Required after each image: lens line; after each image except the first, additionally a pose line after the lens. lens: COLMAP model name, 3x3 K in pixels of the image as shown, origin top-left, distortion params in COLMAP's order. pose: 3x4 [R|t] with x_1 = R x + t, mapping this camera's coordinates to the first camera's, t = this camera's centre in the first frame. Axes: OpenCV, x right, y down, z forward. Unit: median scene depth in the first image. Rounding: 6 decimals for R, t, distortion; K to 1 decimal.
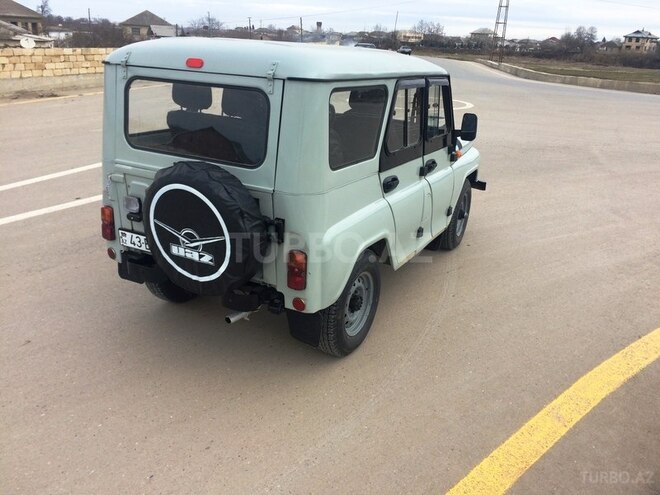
lens RADIAL K [[569.8, 0, 330.0], [0, 569.8, 247.5], [0, 0, 1]] dist [0.034408, 0.001272]
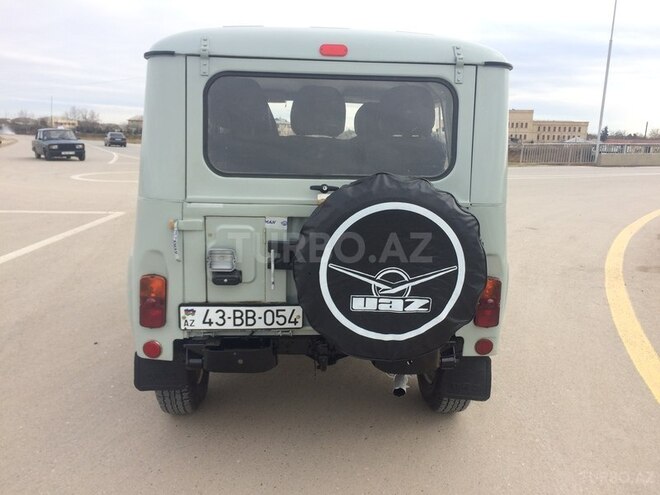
lens RADIAL K [[569.8, 0, 330.0], [0, 569.8, 247.5], [0, 0, 1]] dist [0.034408, 0.001272]
pose [[0.853605, -0.125485, 0.505580, -0.649668], [0.190139, 0.978644, -0.078125, -0.016047], [-0.484980, 0.162818, 0.859235, 0.413478]]
